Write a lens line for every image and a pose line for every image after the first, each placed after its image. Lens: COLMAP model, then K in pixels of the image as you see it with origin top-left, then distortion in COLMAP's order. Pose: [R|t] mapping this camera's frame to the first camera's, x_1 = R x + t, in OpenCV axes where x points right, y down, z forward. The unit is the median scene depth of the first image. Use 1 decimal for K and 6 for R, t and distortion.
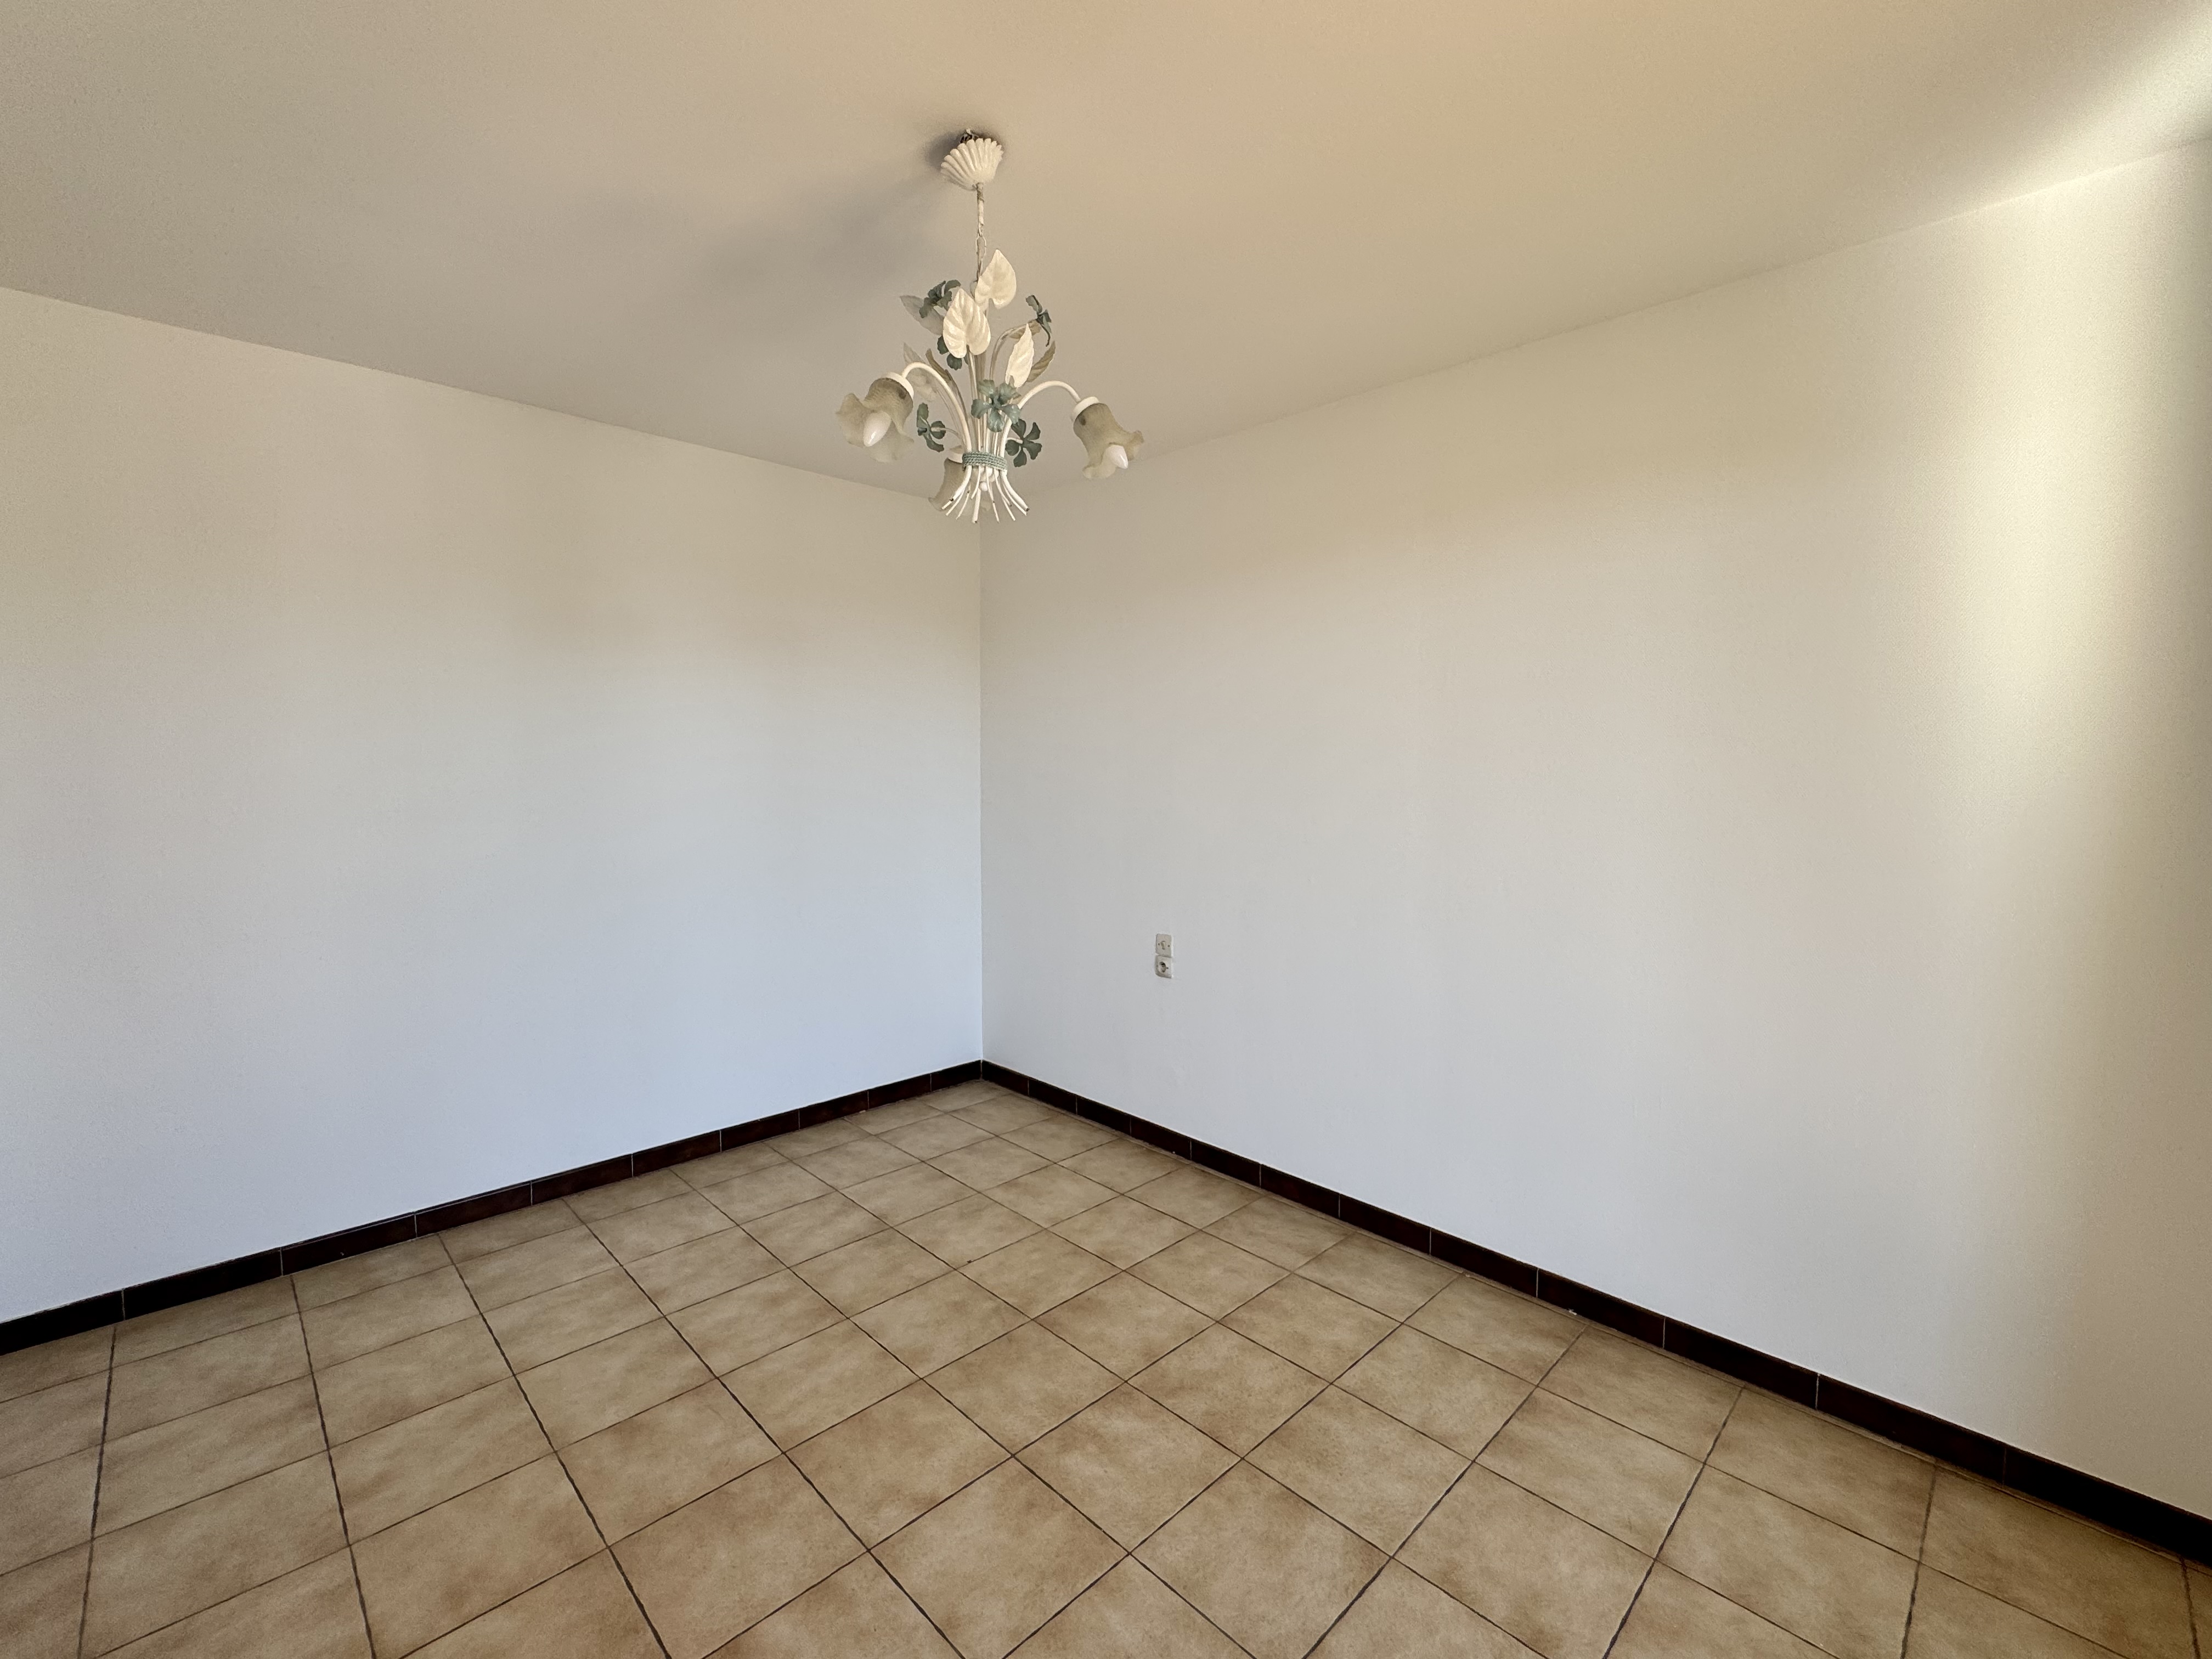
lens RADIAL K [[947.4, 0, 1103.0], [0, 947.4, 832.1], [0, 0, 1]] dist [0.004064, 0.000098]
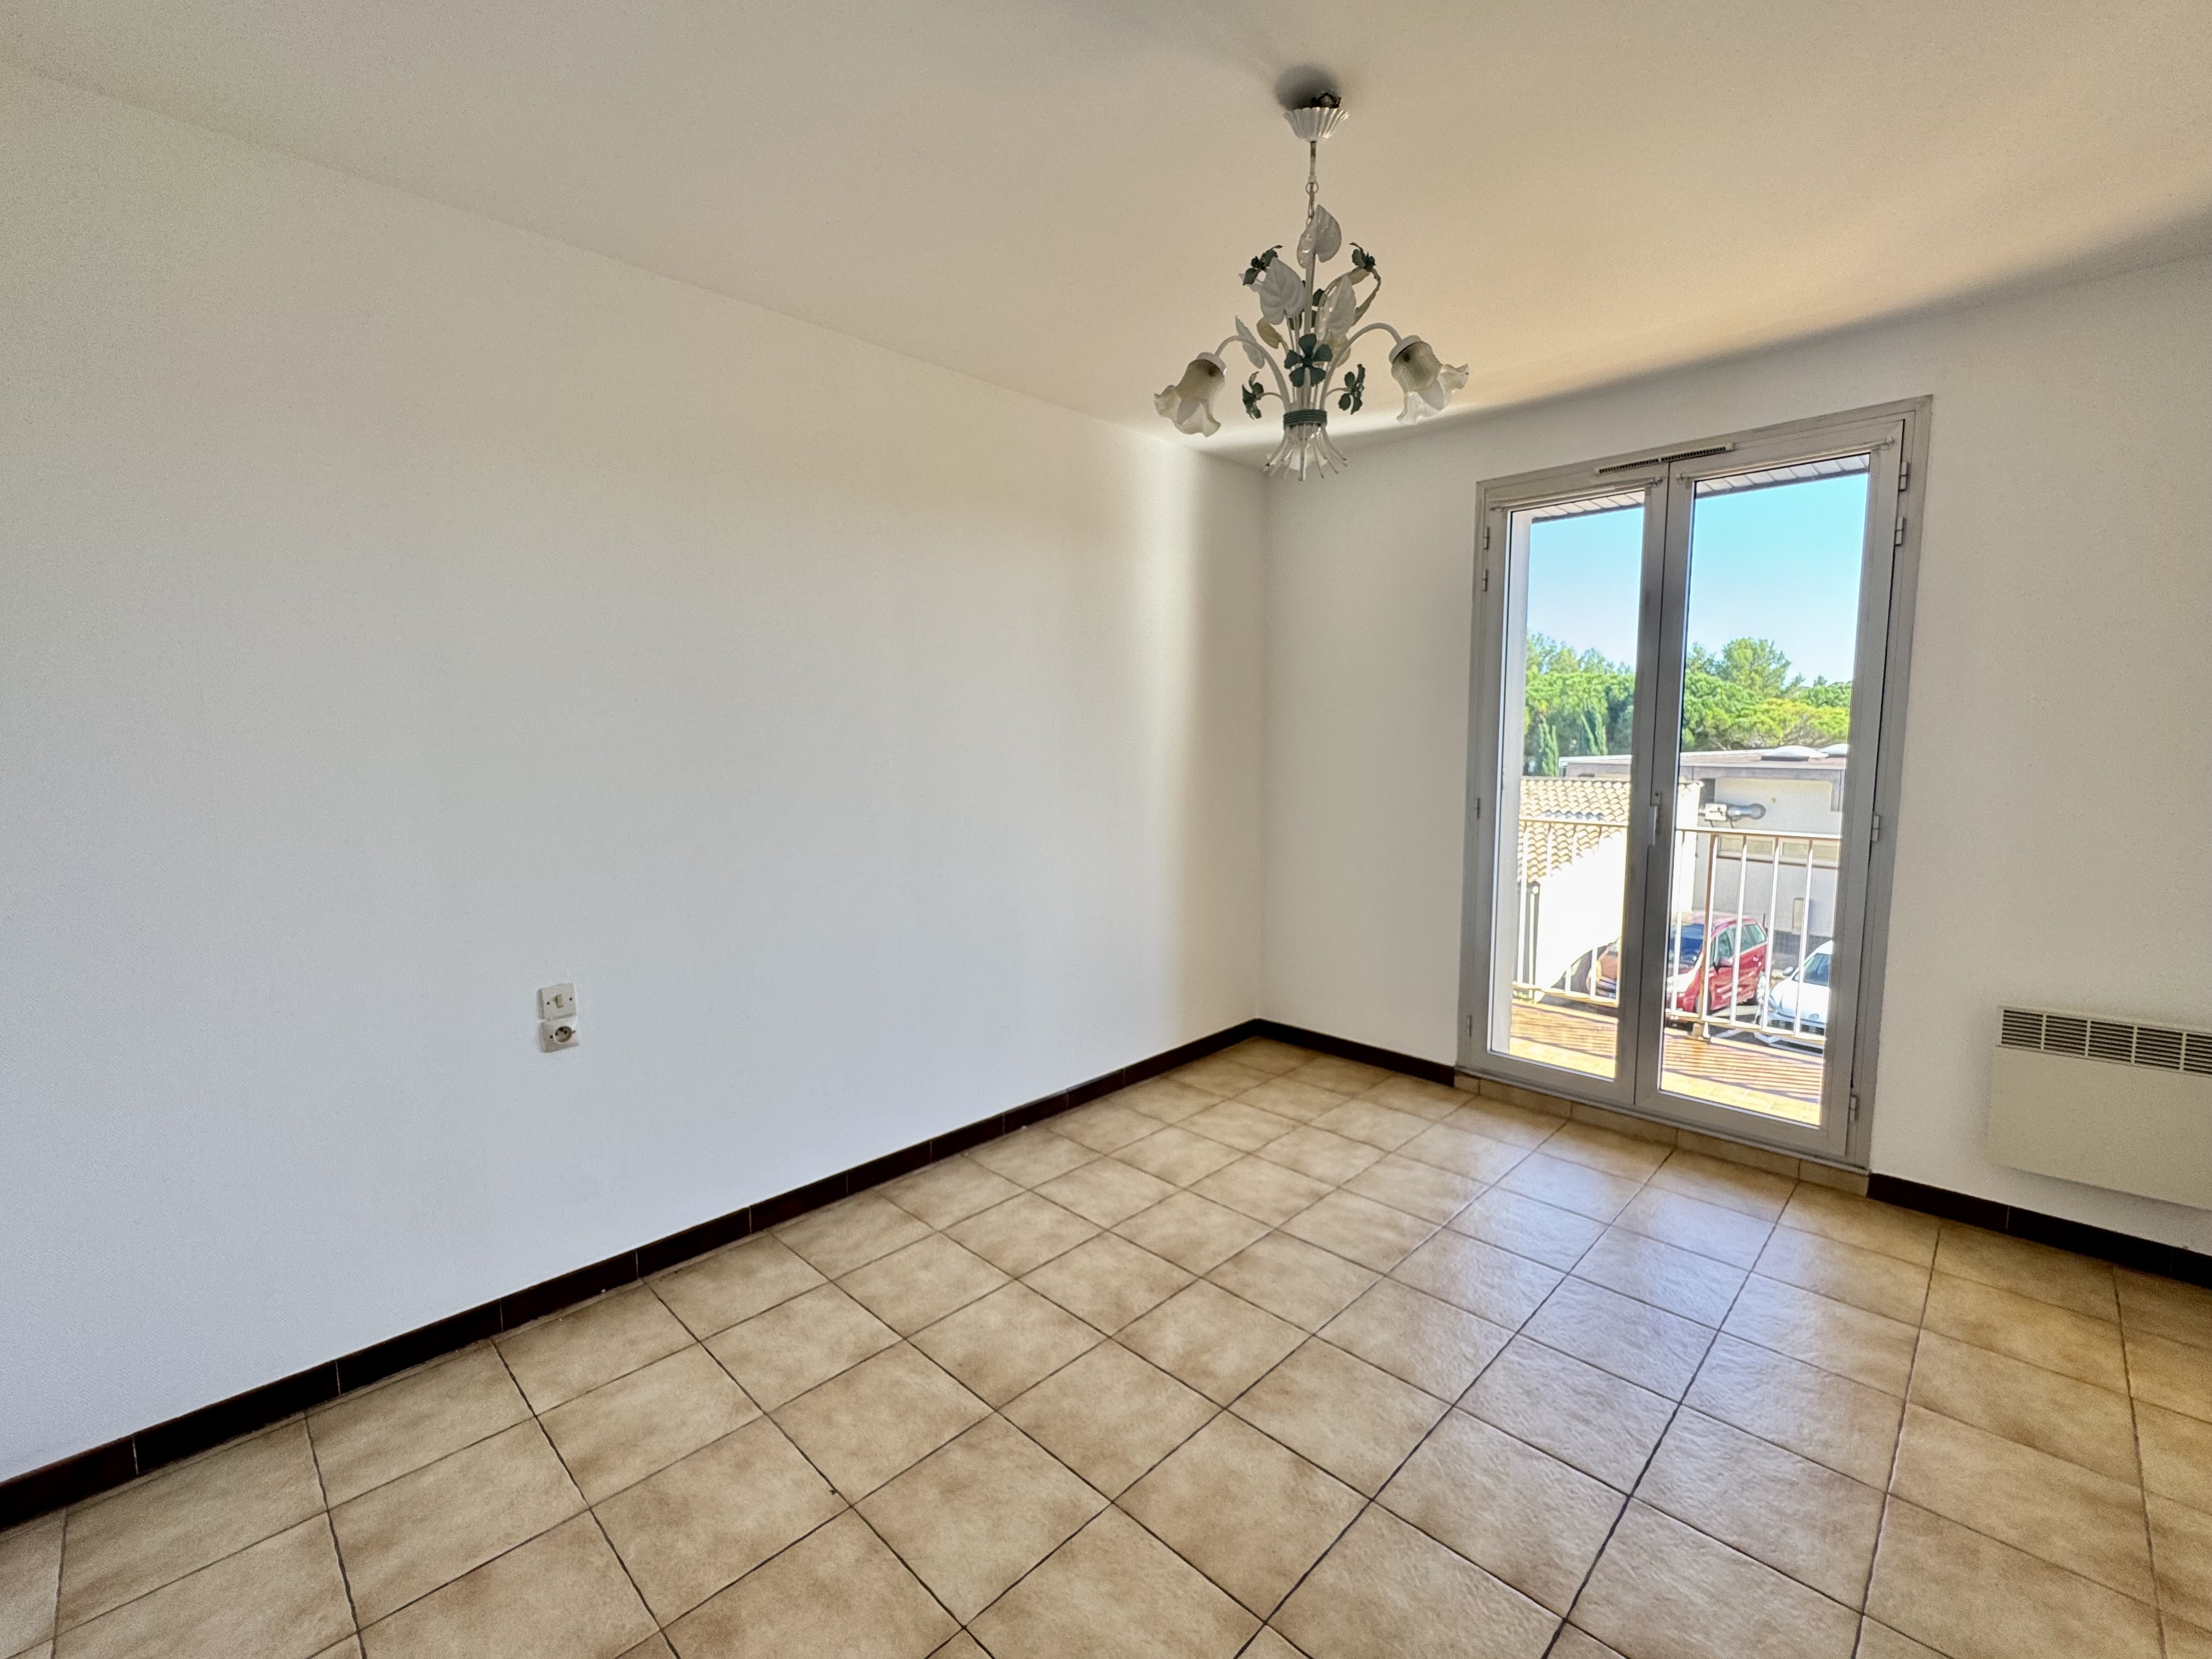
lens RADIAL K [[947.4, 0, 1110.5], [0, 947.4, 828.4], [0, 0, 1]] dist [0.004064, 0.000098]
pose [[-0.023783, -0.105036, 0.994184, -0.844958], [0.078666, 0.991185, 0.106601, -0.056374], [-0.996617, 0.080744, -0.015310, 0.895211]]
